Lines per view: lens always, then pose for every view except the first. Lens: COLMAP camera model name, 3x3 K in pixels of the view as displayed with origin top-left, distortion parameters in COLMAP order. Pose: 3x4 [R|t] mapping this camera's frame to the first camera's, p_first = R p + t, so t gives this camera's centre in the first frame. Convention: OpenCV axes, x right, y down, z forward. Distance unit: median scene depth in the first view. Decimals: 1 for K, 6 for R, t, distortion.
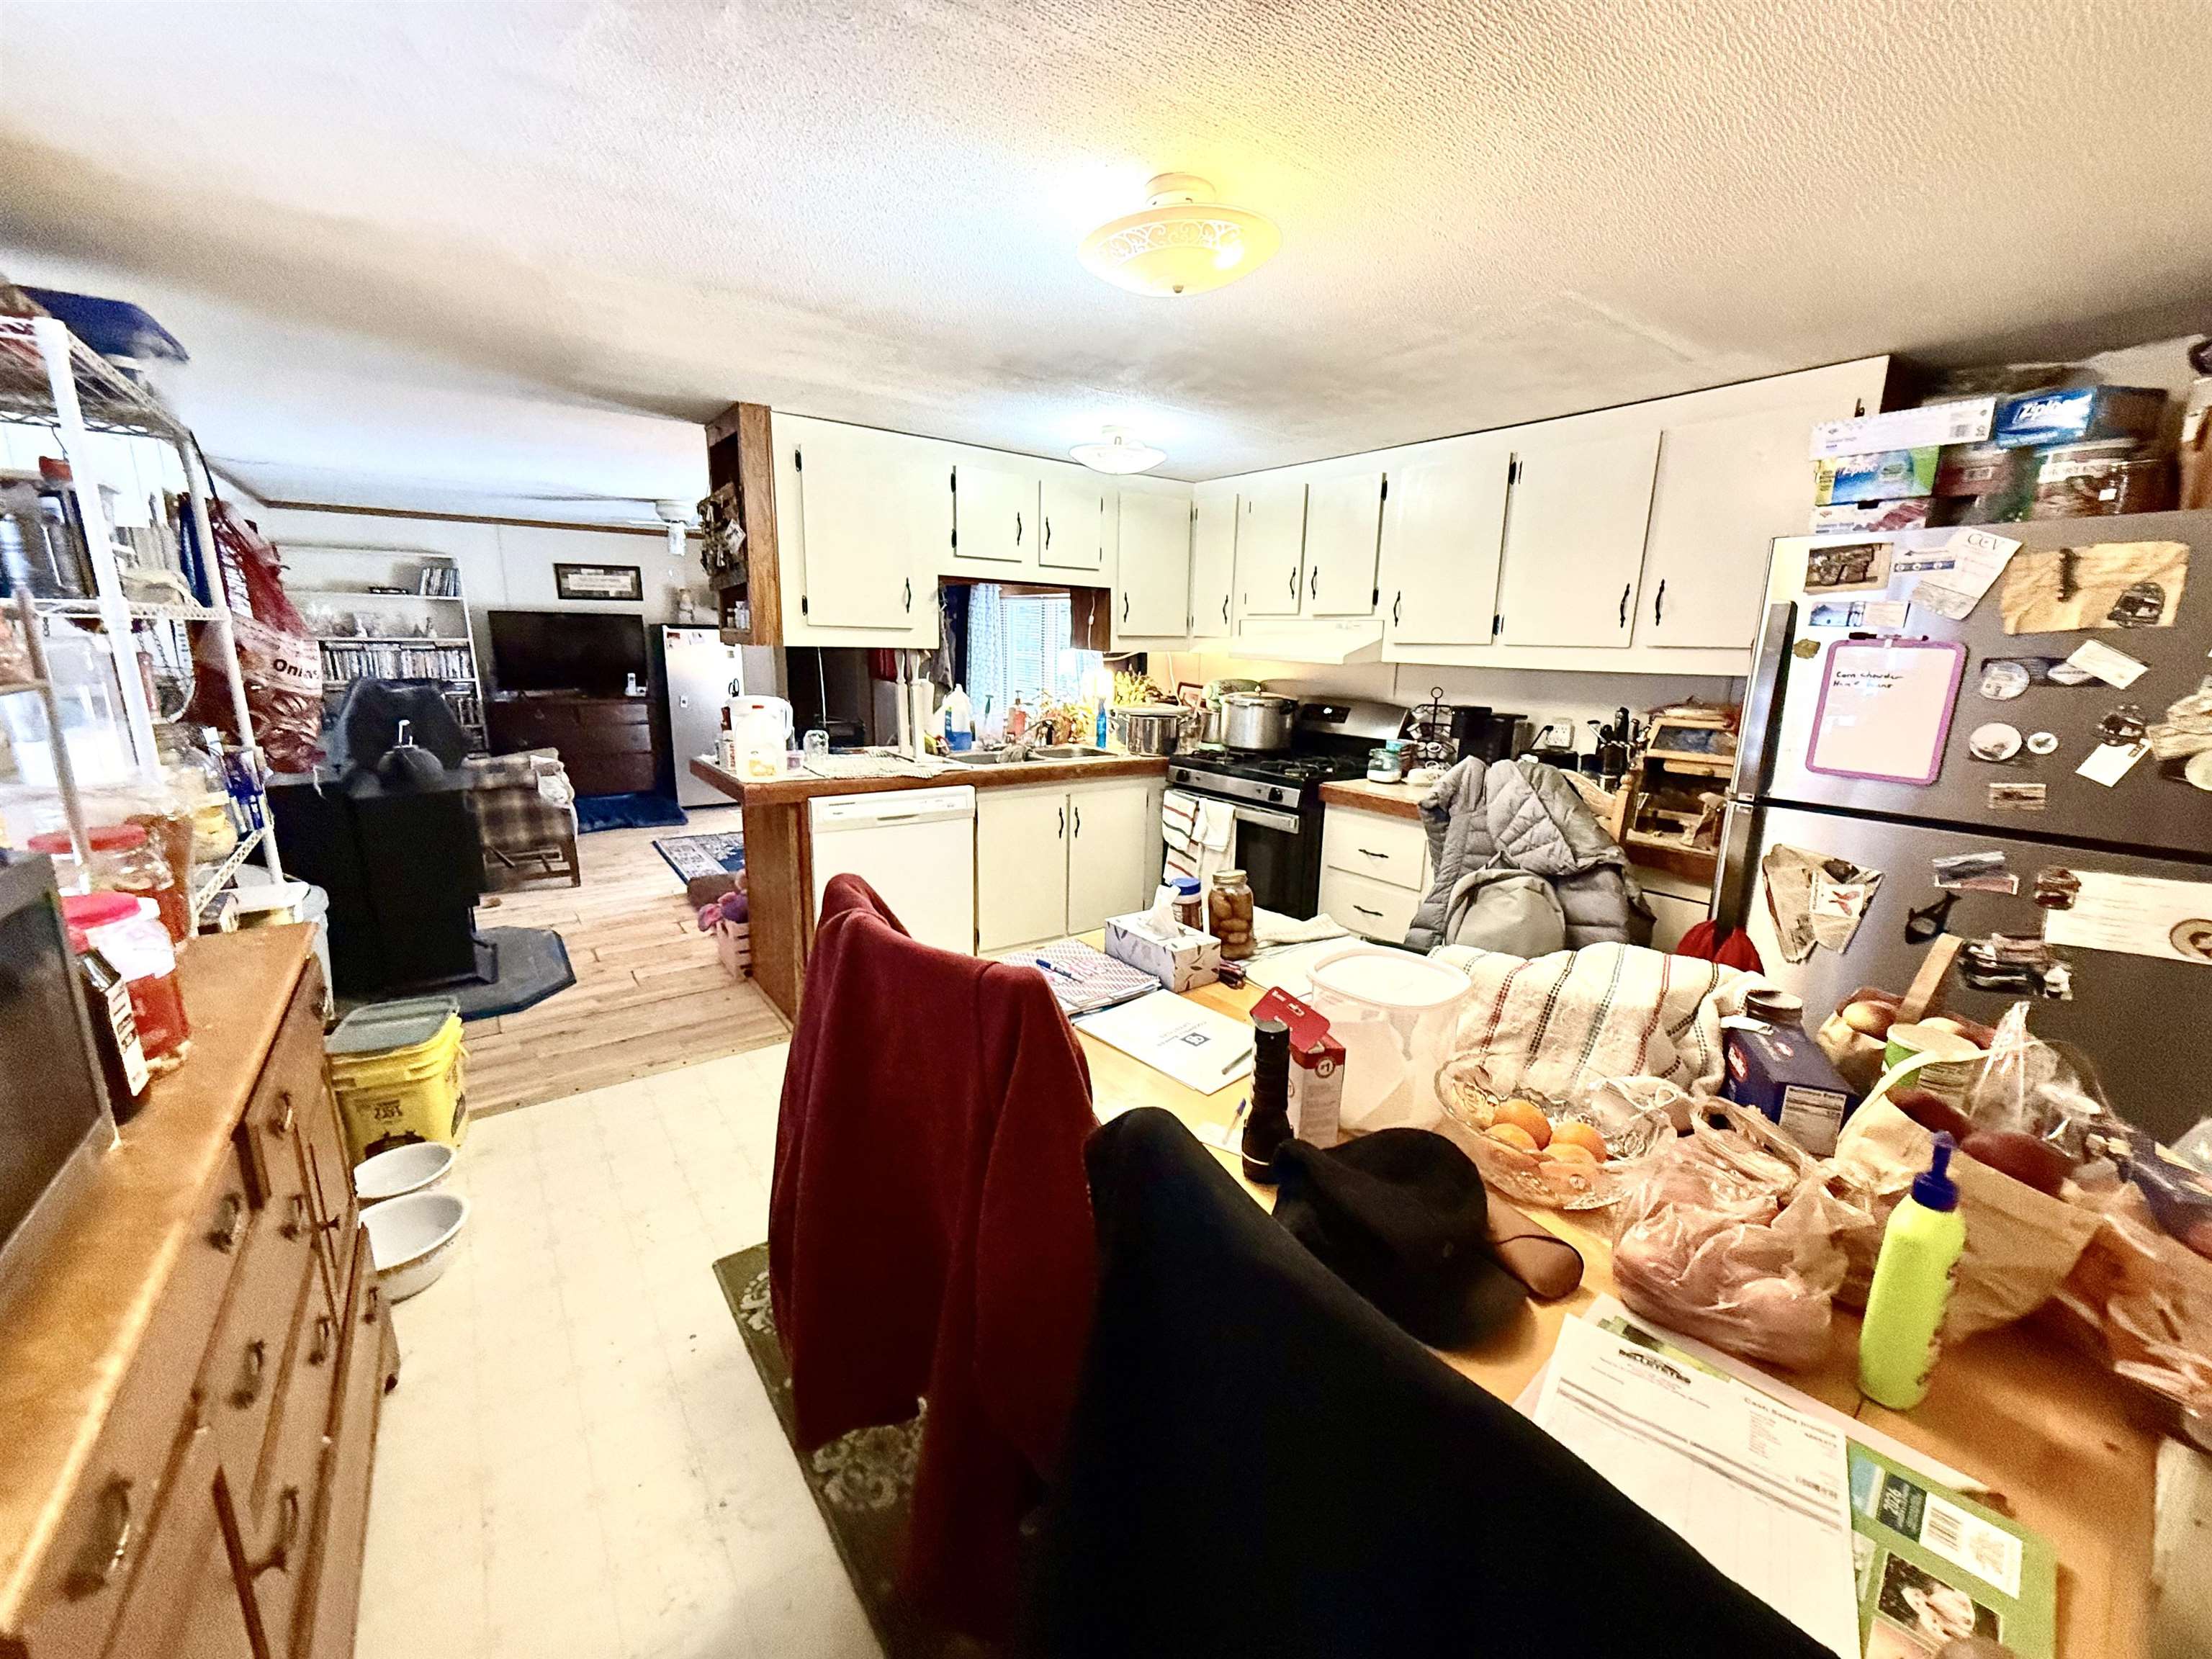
lens RADIAL K [[886.4, 0, 1113.6], [0, 886.4, 834.3], [0, 0, 1]] dist [-0.001014, -0.000104]
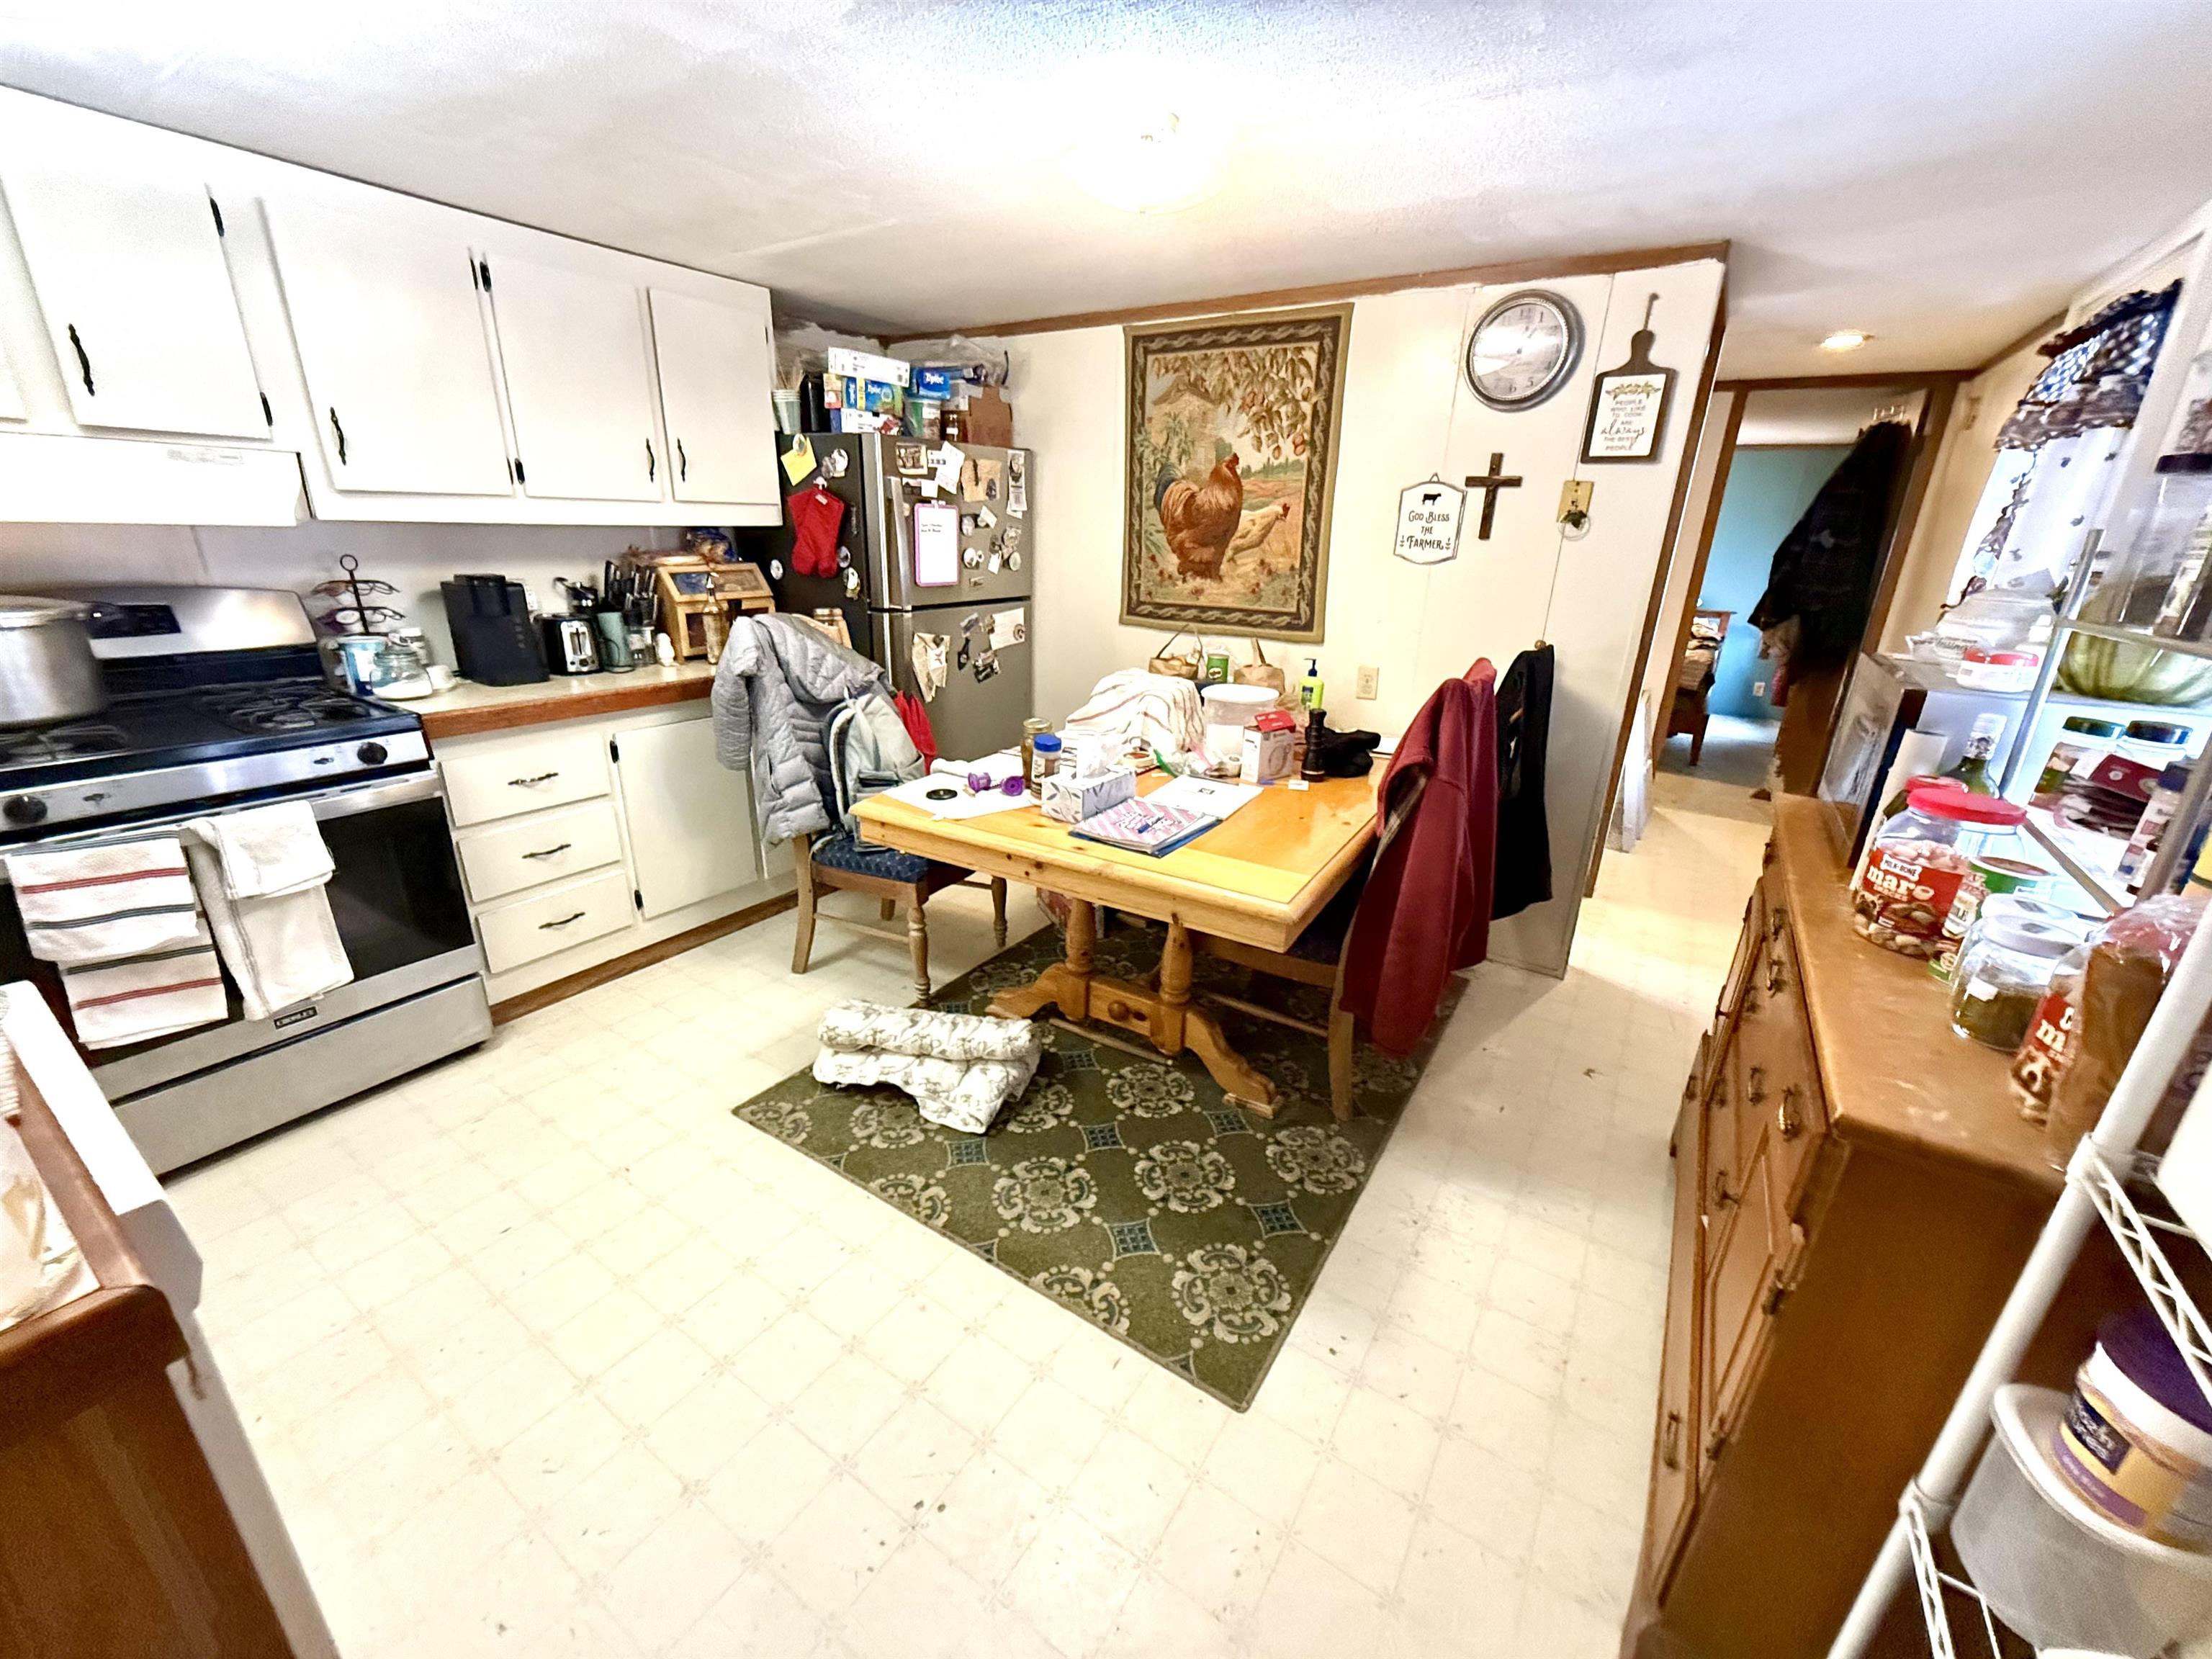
lens RADIAL K [[876.6, 0, 1109.7], [0, 876.6, 832.1], [0, 0, 1]] dist [0.000261, -0.000495]
pose [[-0.347677, -0.345626, 0.871587, -0.313098], [0.162952, 0.893159, 0.419183, -0.096861], [-0.923346, 0.287767, -0.254210, 0.407584]]
